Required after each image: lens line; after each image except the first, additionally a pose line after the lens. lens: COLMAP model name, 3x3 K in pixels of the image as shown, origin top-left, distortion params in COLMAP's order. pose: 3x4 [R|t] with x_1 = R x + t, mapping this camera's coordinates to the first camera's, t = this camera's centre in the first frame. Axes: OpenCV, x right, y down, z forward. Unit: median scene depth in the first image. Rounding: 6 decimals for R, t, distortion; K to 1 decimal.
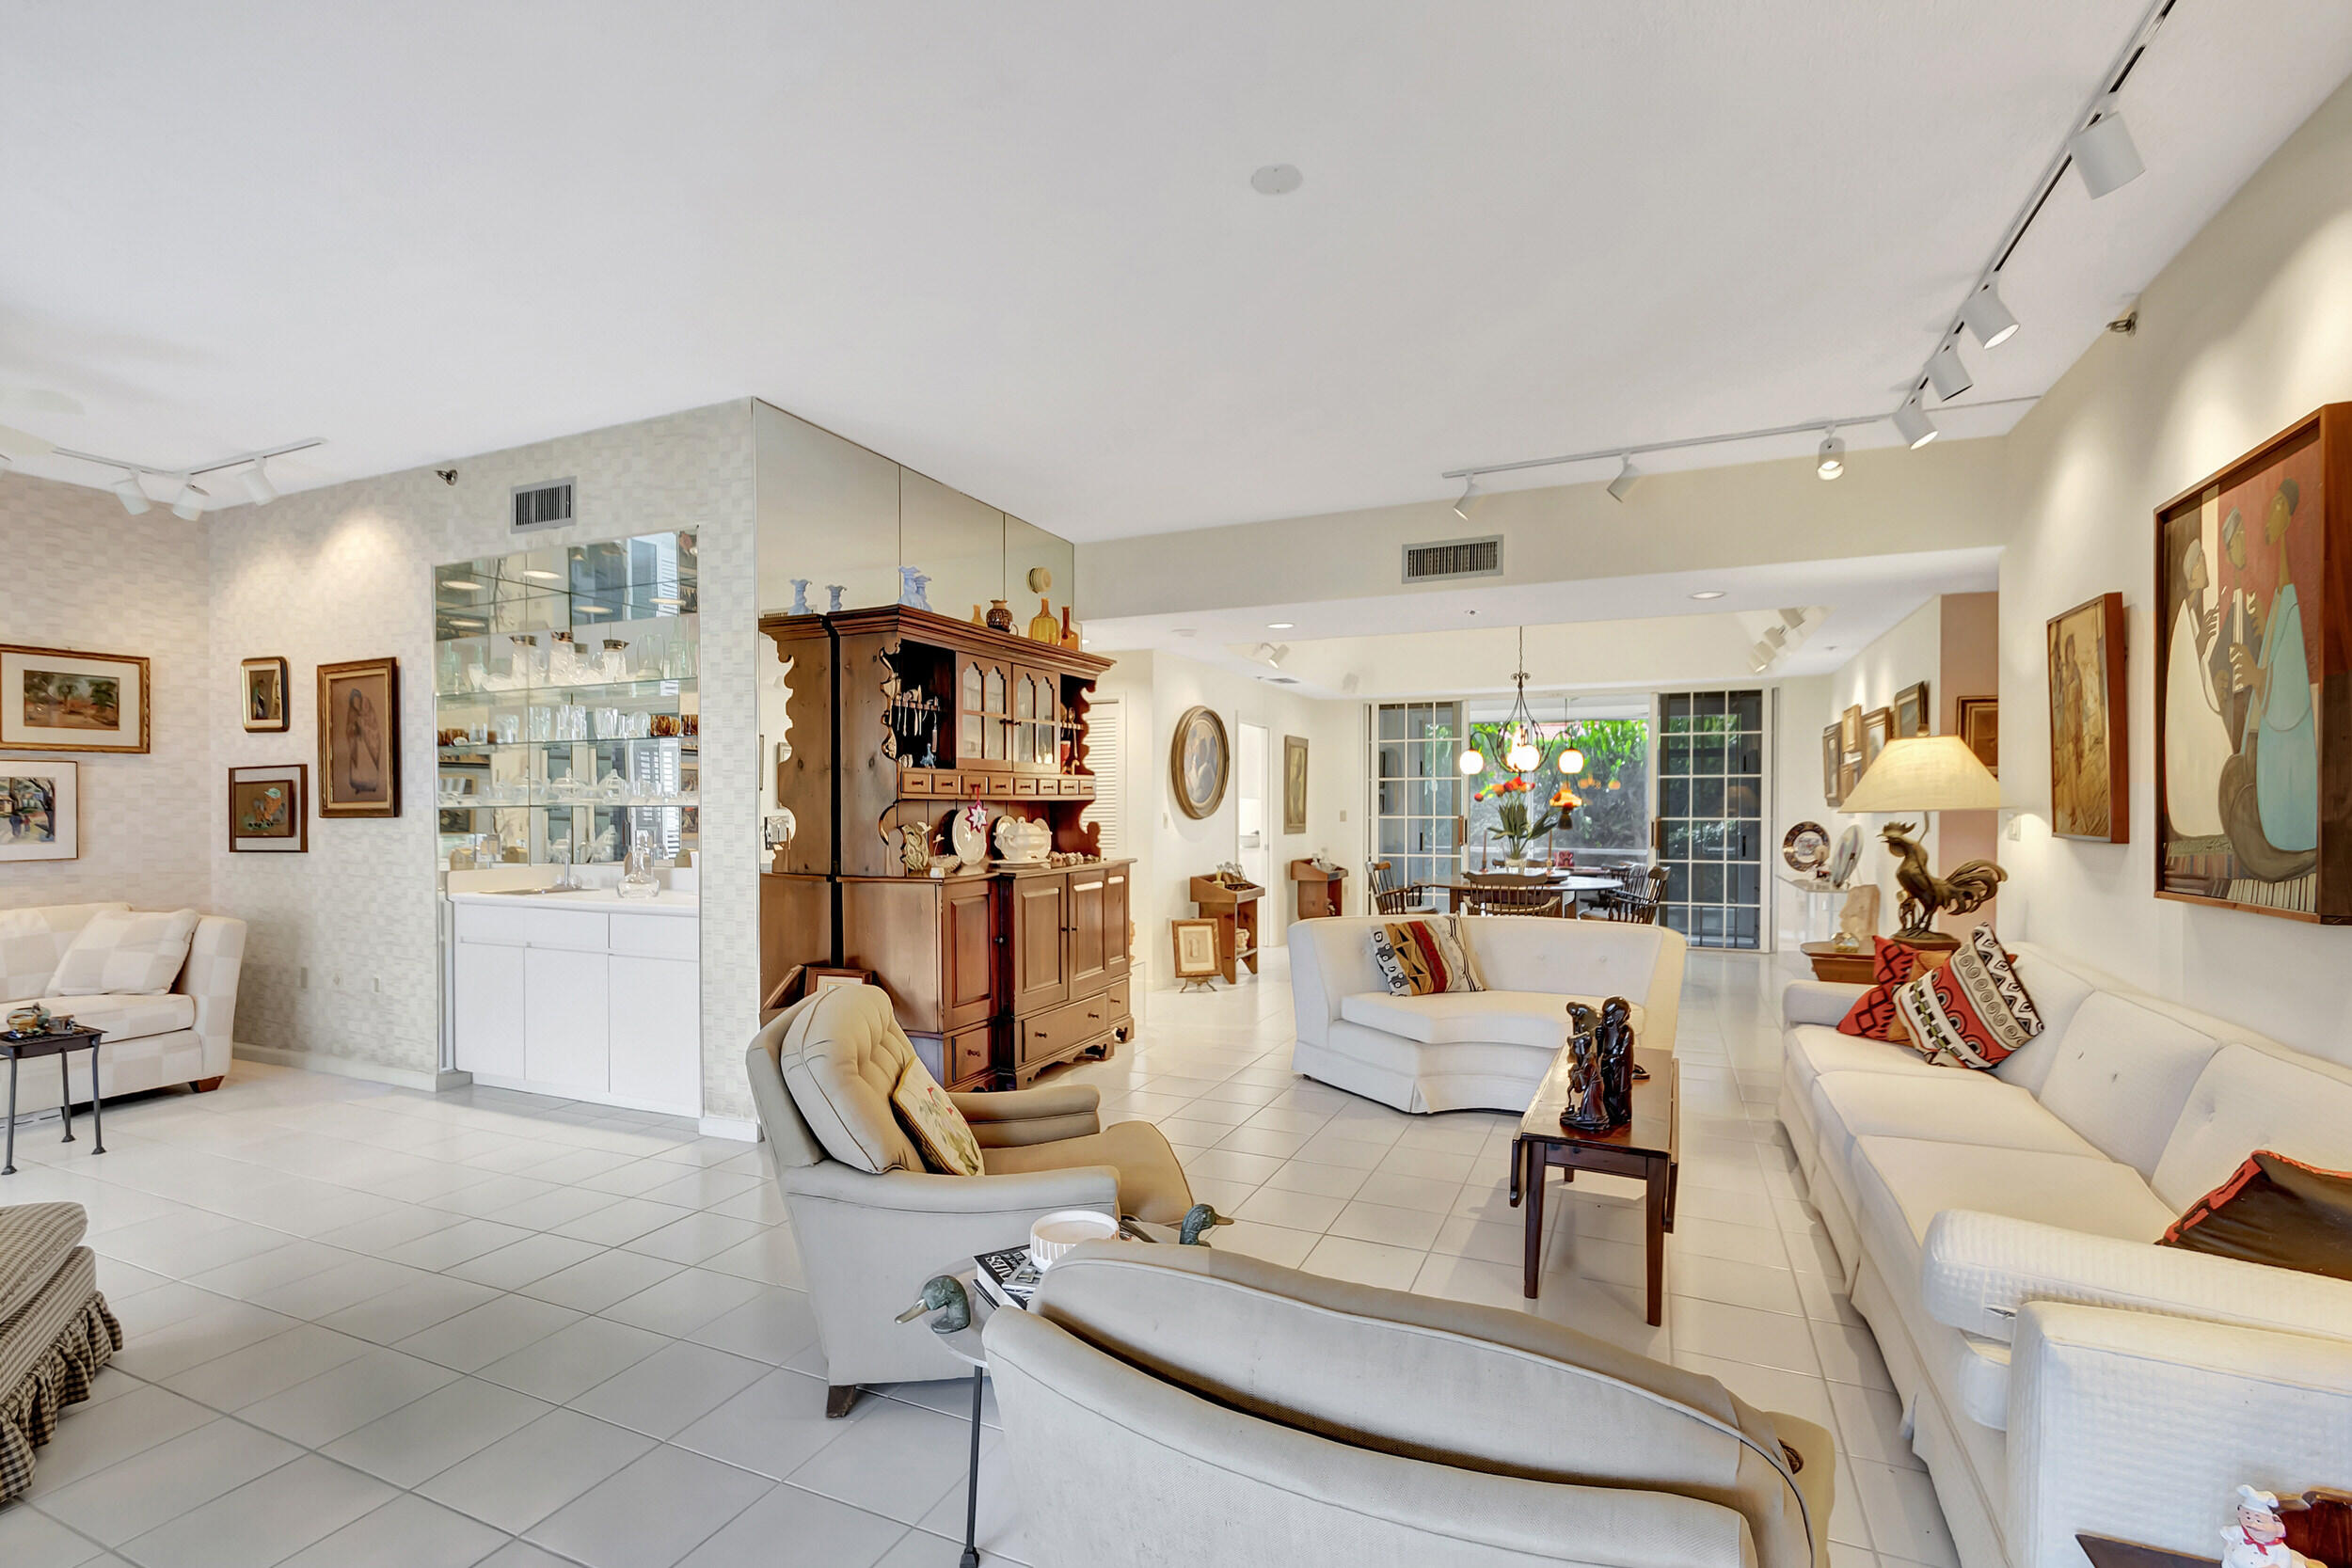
lens RADIAL K [[1063.7, 0, 1171.1], [0, 1063.7, 807.5], [0, 0, 1]] dist [0.002805, 0.000177]
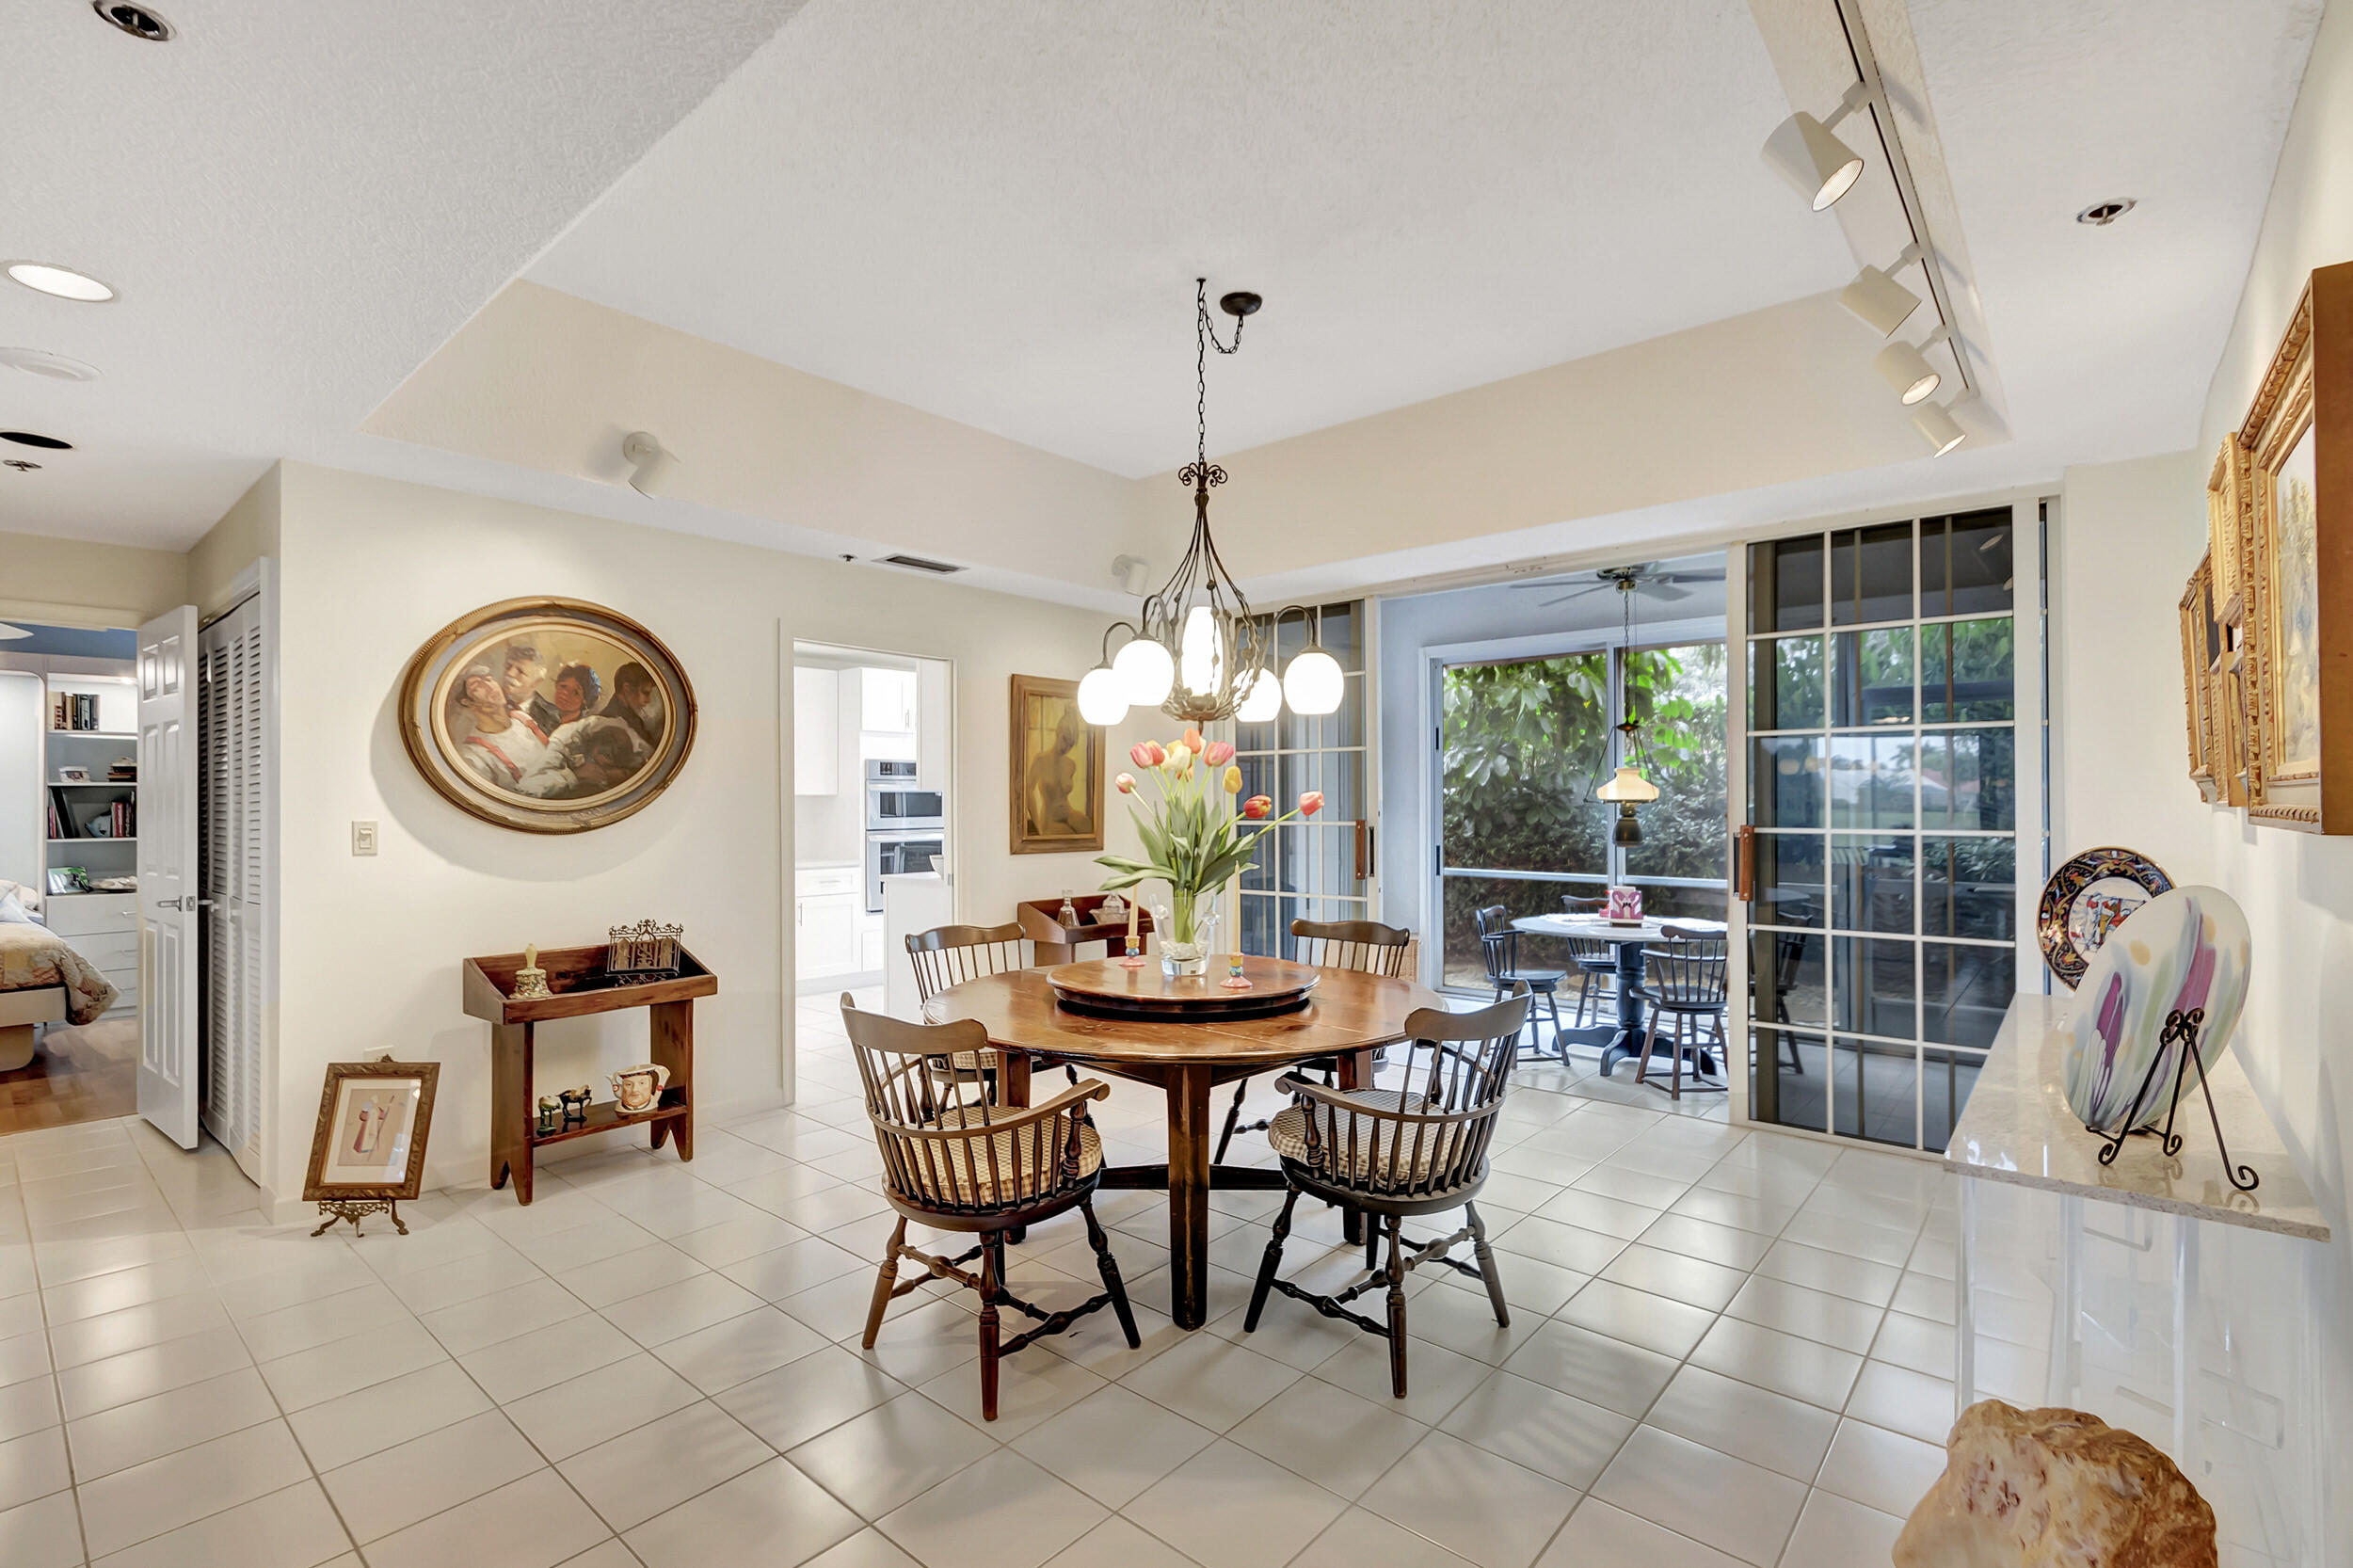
lens RADIAL K [[1064.2, 0, 1171.6], [0, 1064.2, 807.5], [0, 0, 1]] dist [0.002805, 0.000177]
pose [[0.956641, 0.001672, -0.291266, 0.636642], [0.000727, 0.999967, 0.008126, -0.006582], [0.291270, -0.007985, 0.956608, 0.913826]]
